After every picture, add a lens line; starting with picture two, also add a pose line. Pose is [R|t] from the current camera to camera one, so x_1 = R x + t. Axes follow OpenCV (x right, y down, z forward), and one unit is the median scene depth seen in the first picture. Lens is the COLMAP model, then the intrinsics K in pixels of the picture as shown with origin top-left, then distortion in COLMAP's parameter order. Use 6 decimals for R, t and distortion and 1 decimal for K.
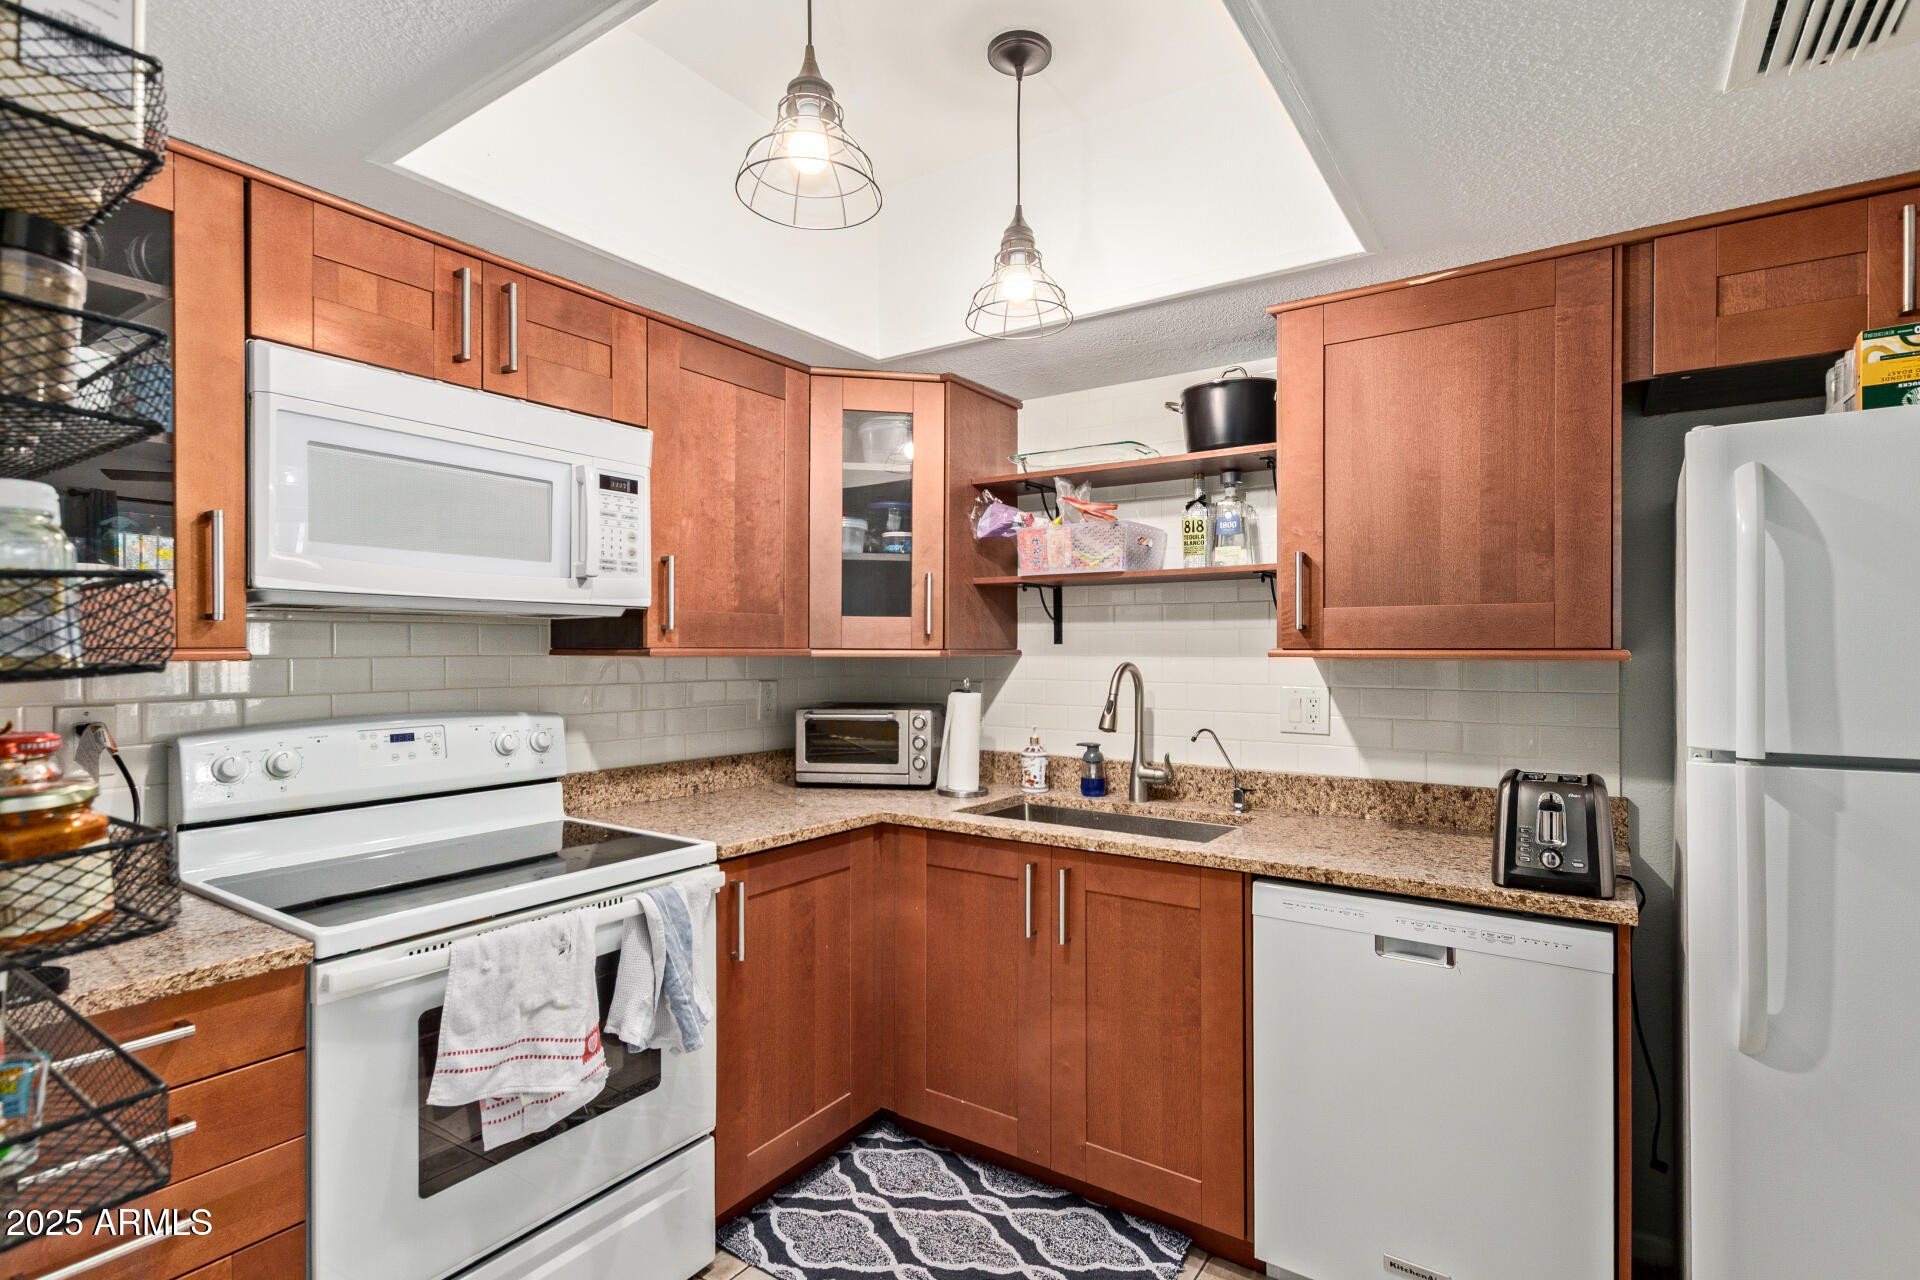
lens RADIAL K [[931.2, 0, 959.8], [0, 931.2, 642.8], [0, 0, 1]] dist [0.016584, -0.000938]
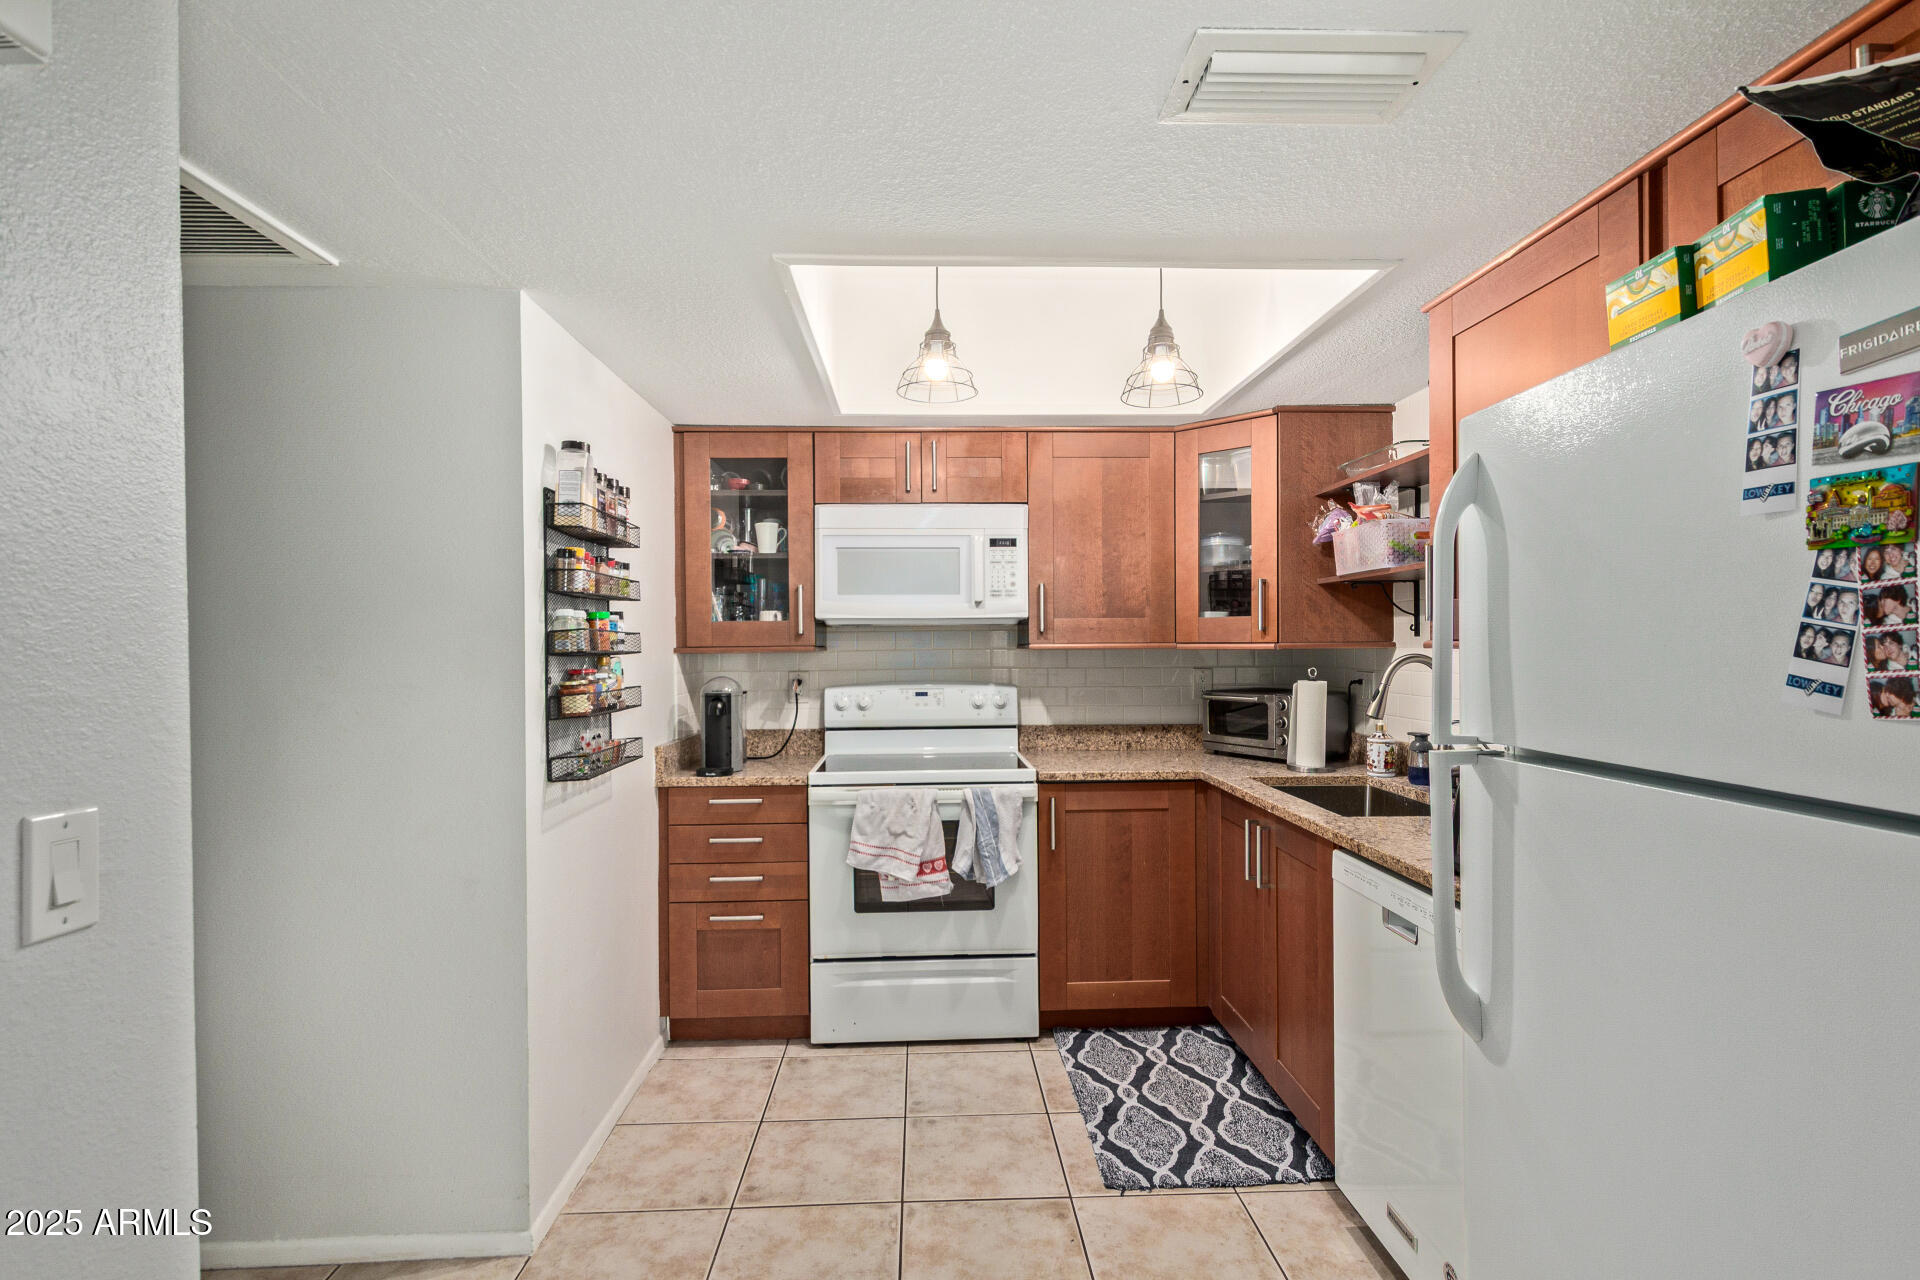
lens RADIAL K [[931.2, 0, 969.9], [0, 931.2, 646.5], [0, 0, 1]] dist [0.016584, -0.000938]
pose [[0.596951, -0.006366, -0.802252, 0.854243], [0.012879, 0.999916, 0.001648, 0.006056], [0.802174, -0.011316, 0.596983, -0.008421]]
